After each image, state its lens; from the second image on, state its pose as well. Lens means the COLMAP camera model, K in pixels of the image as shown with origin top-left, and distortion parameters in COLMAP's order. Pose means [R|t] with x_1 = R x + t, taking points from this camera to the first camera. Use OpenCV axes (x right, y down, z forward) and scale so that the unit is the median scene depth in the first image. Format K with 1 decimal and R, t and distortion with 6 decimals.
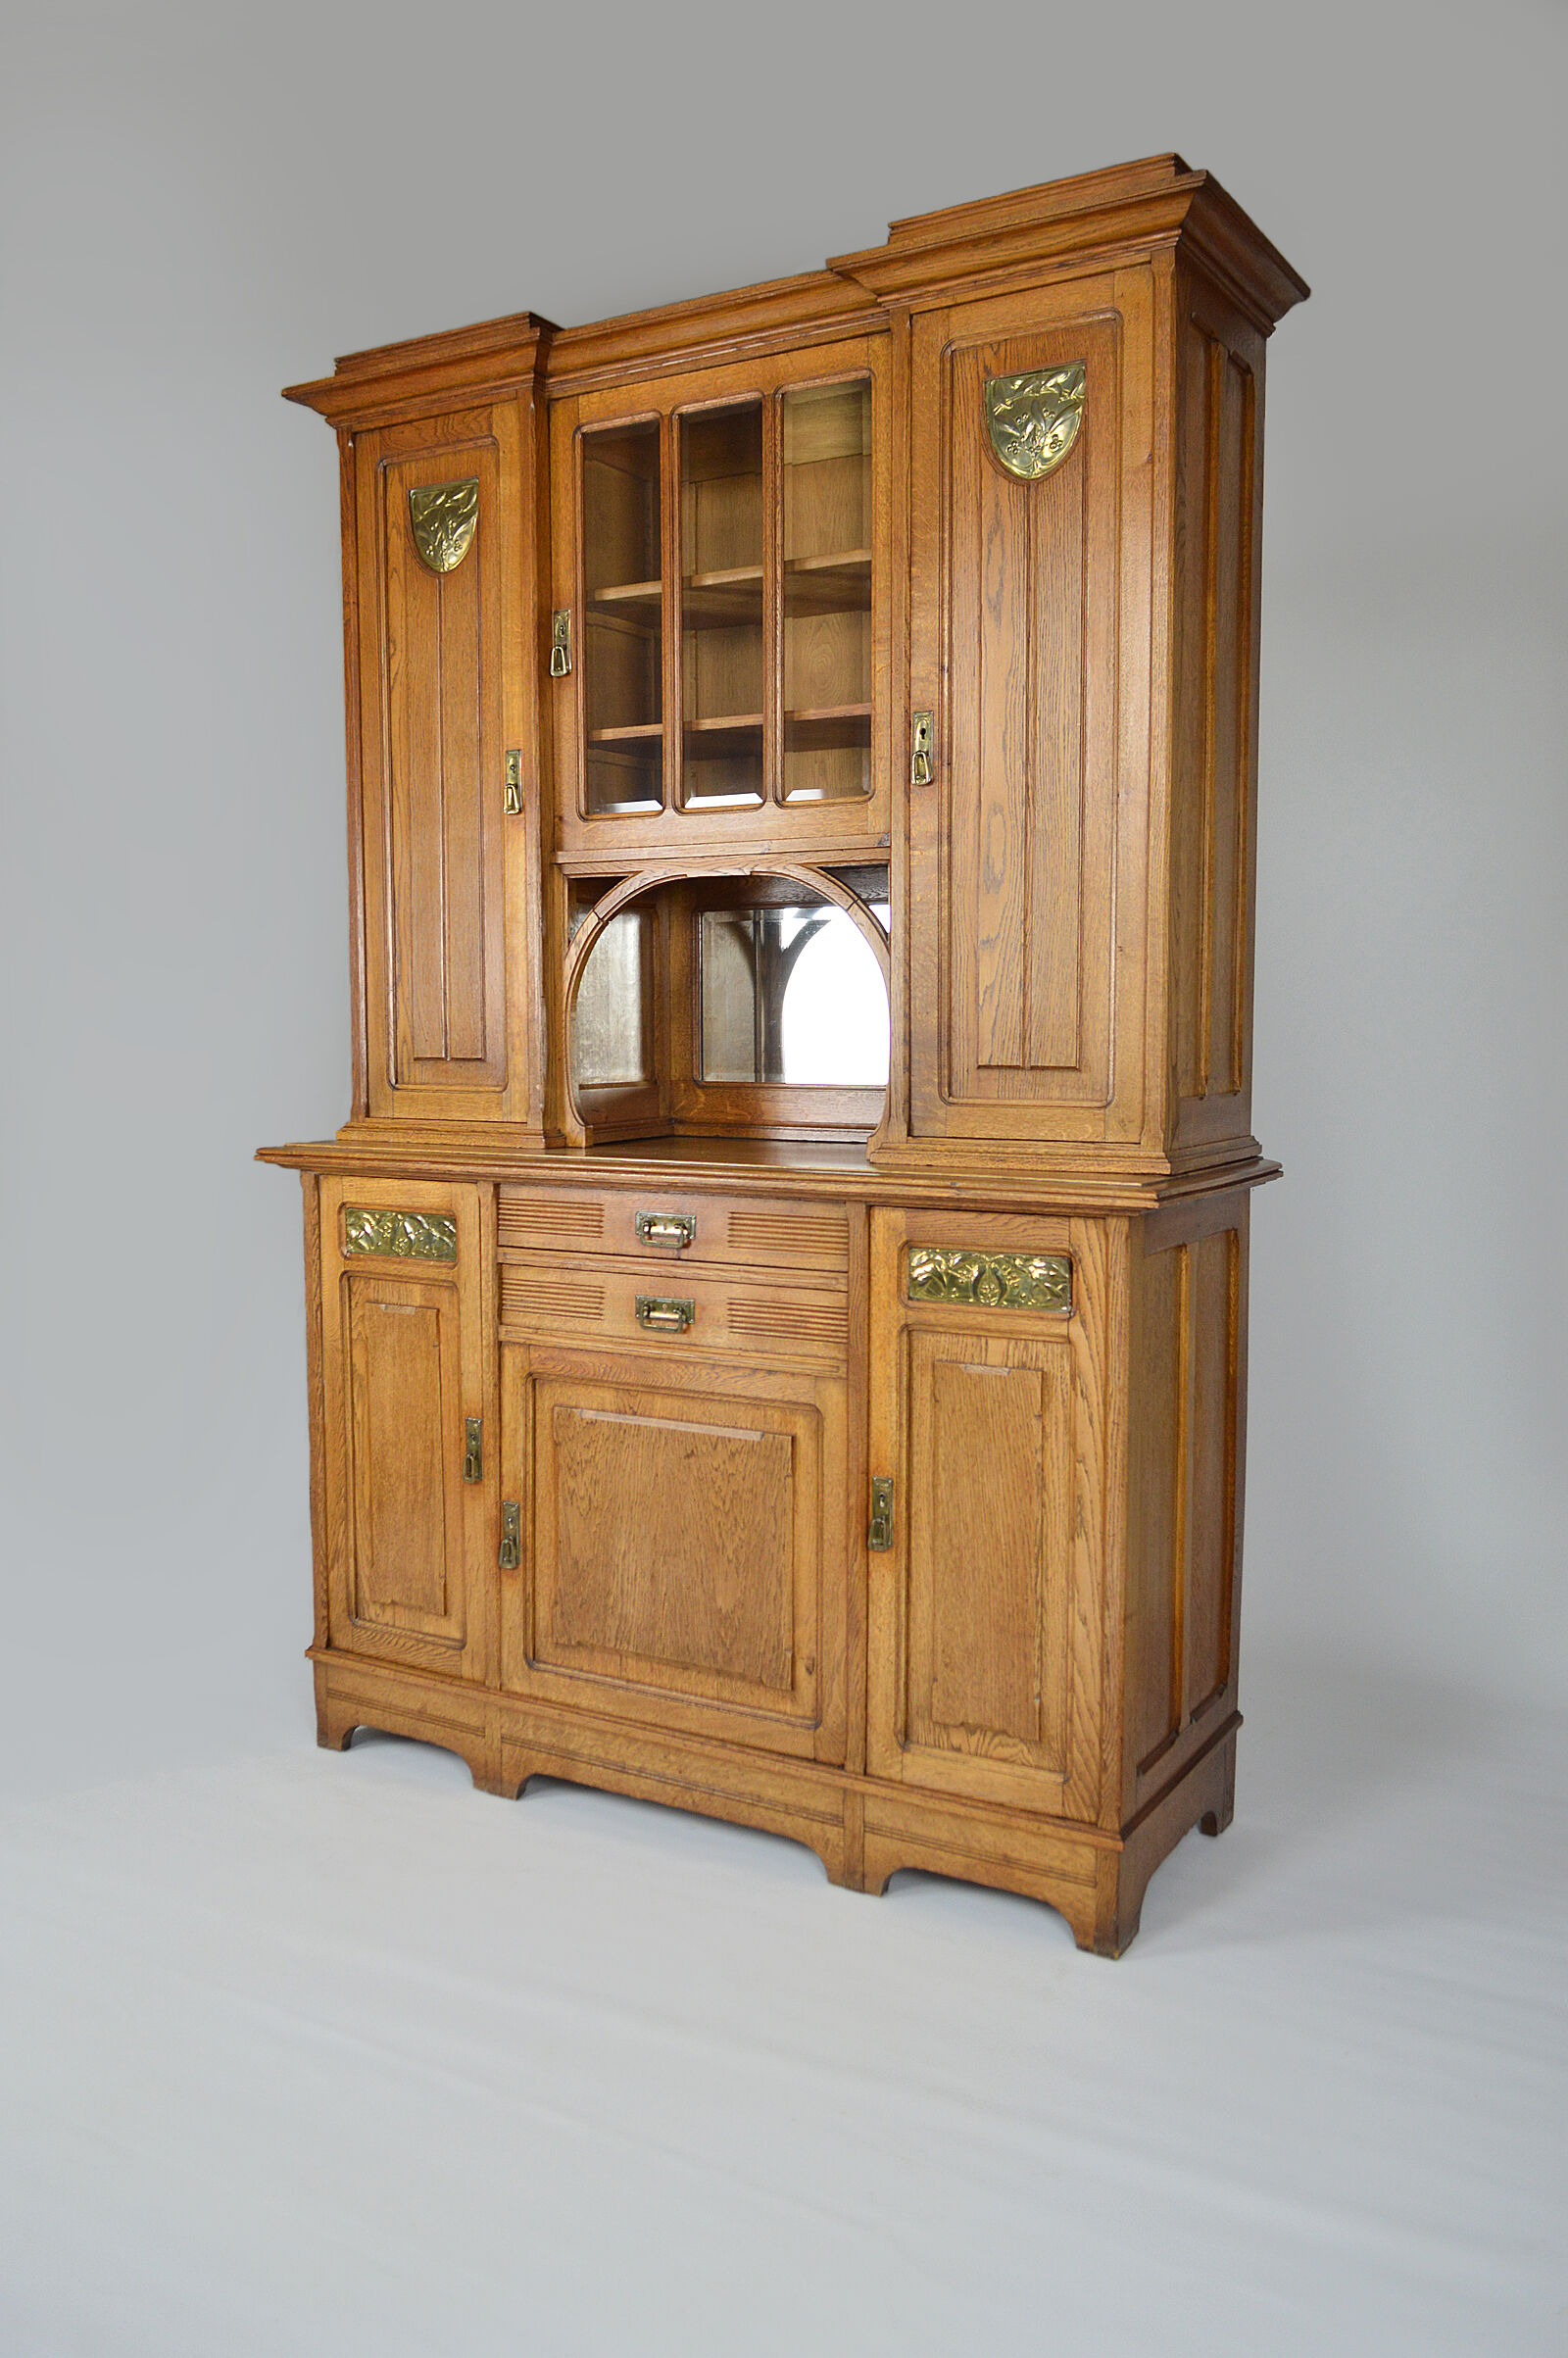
lens RADIAL K [[1853.7, 0, 785.8], [0, 1853.7, 1180.0], [0, 0, 1]] dist [-0.015262, 0.004938]
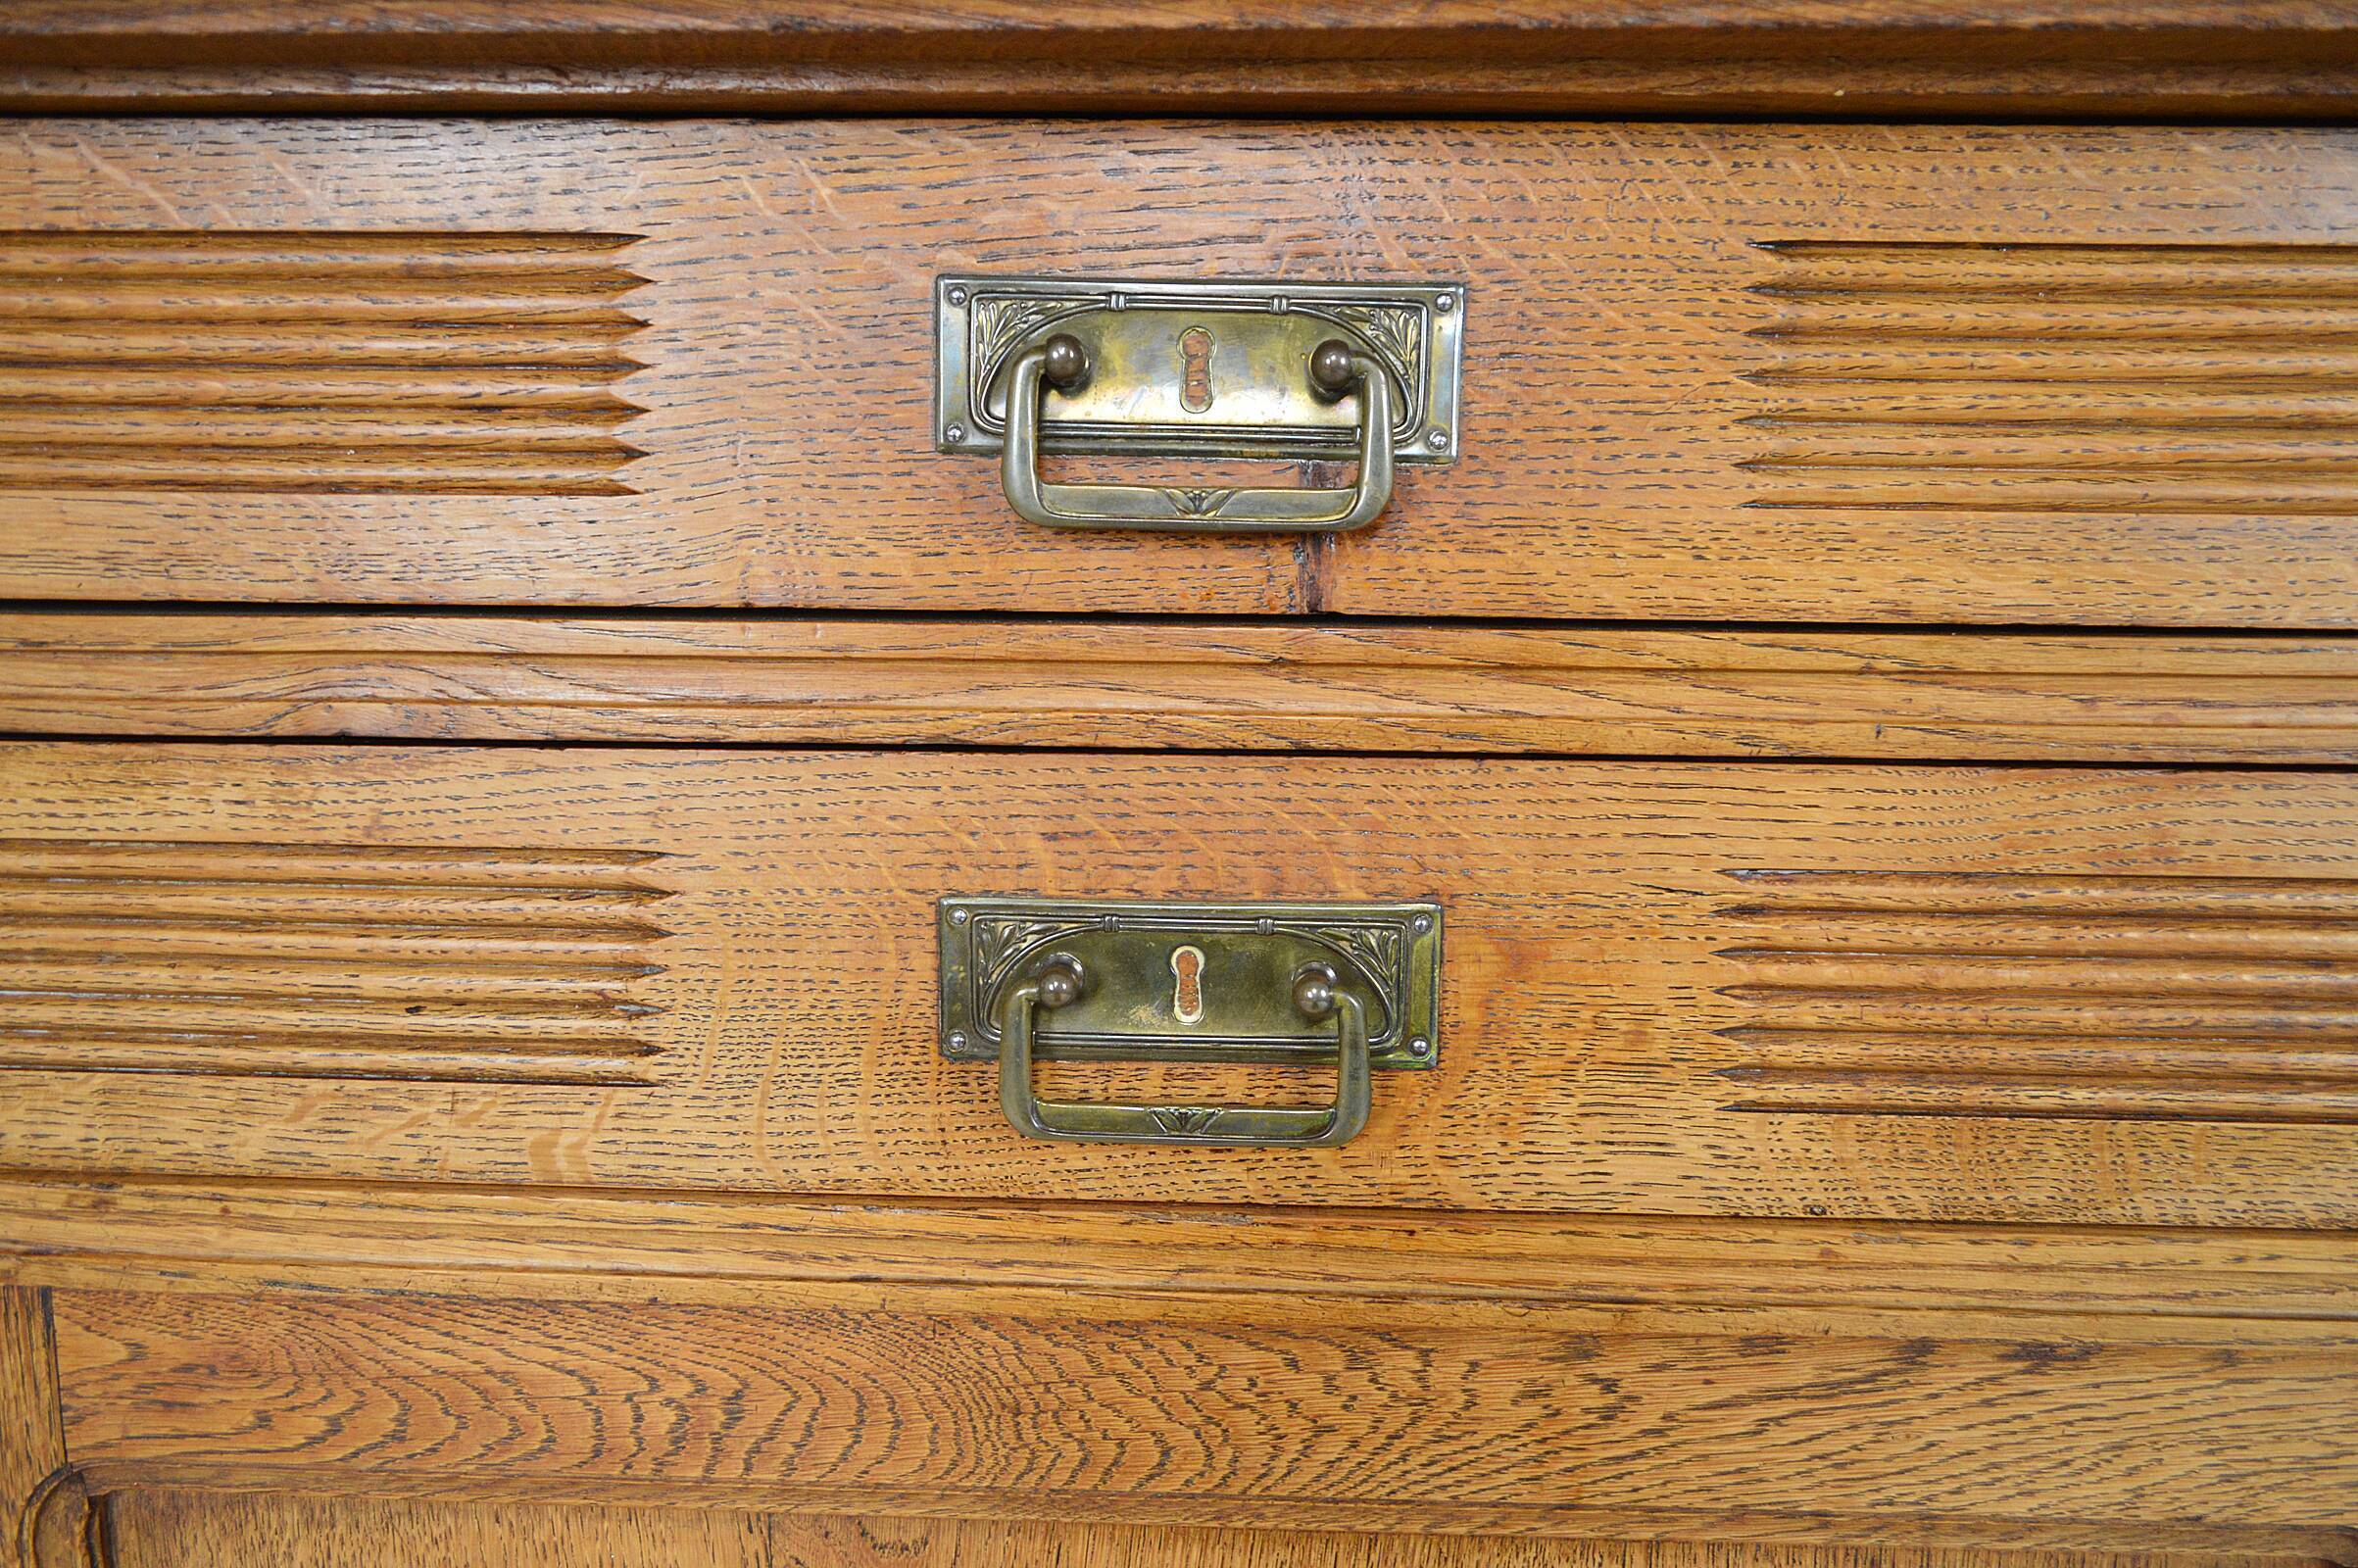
lens RADIAL K [[1853.7, 0, 1194.2], [0, 1853.7, 795.7], [0, 0, 1]] dist [-0.015262, 0.004938]
pose [[0.884736, -0.069552, 0.460874, -0.130384], [0.030853, 0.995374, 0.090988, 0.043385], [-0.465070, -0.066281, 0.882789, 0.886458]]
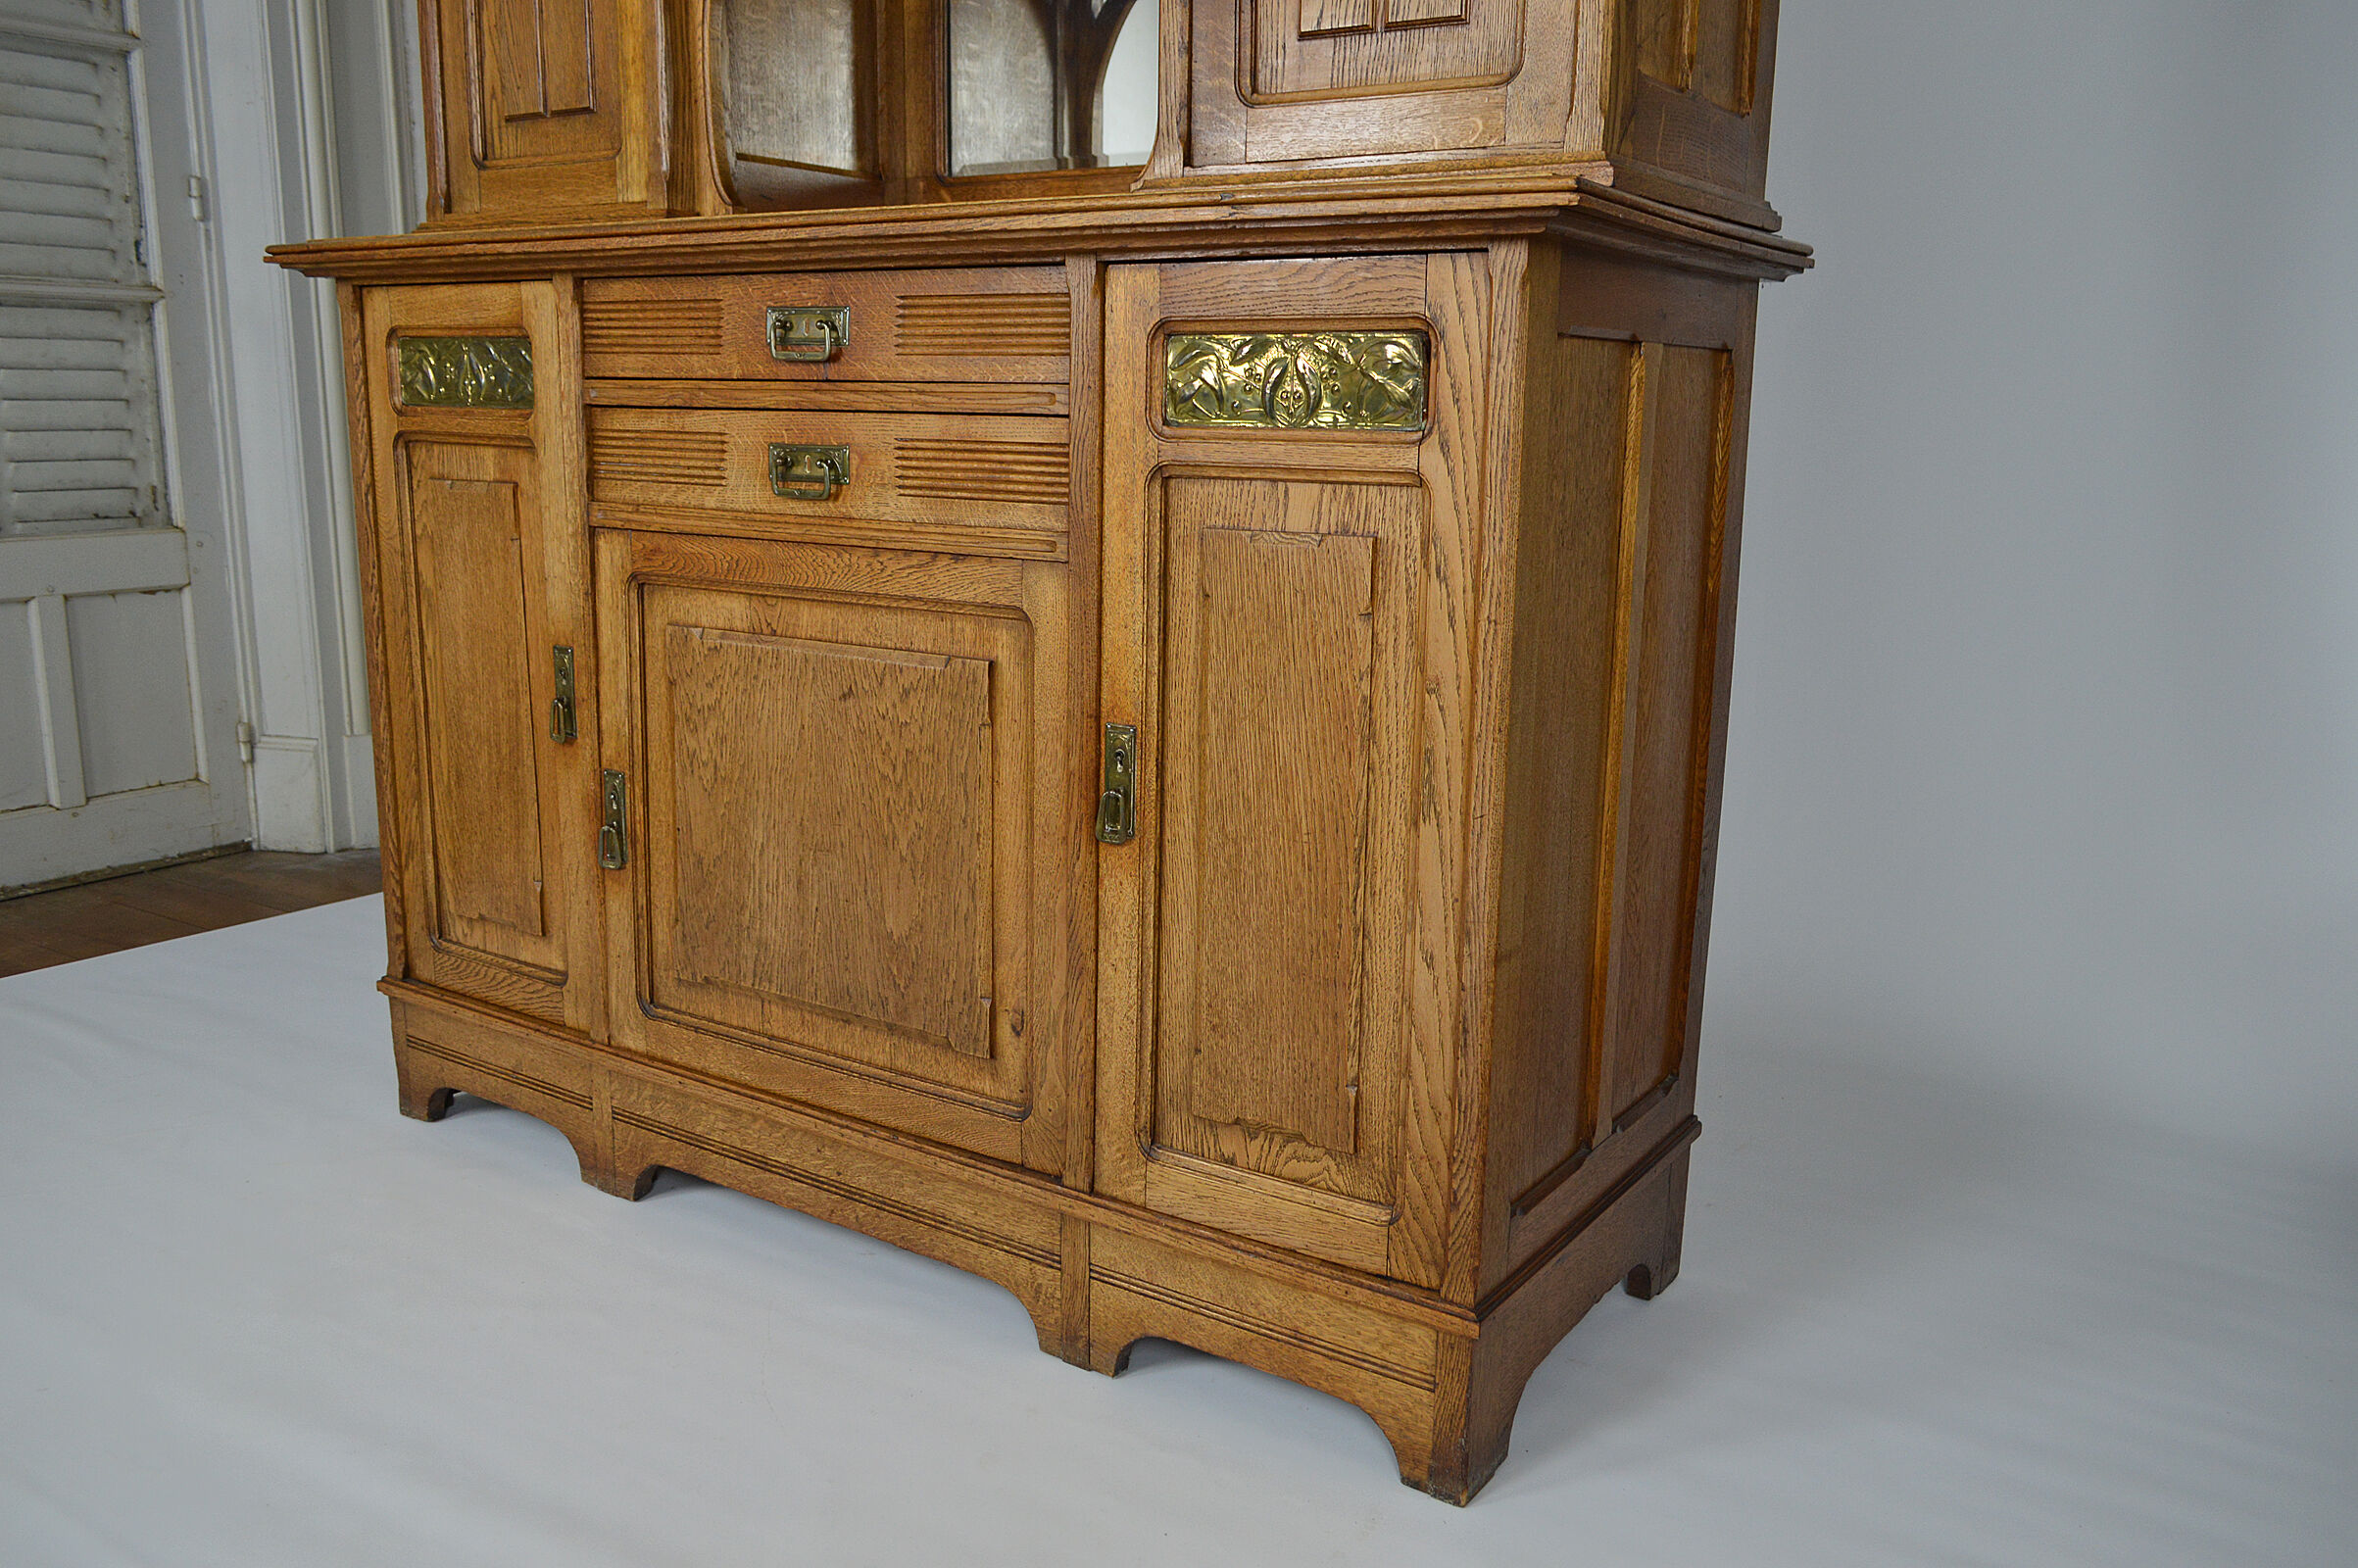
lens RADIAL K [[1853.7, 0, 1202.7], [0, 1853.7, 786.0], [0, 0, 1]] dist [-0.015262, 0.004938]
pose [[0.998406, 0.029283, -0.048256, 0.103809], [-0.023378, 0.992657, 0.118683, 0.102044], [0.051378, -0.117365, 0.991759, 0.372390]]
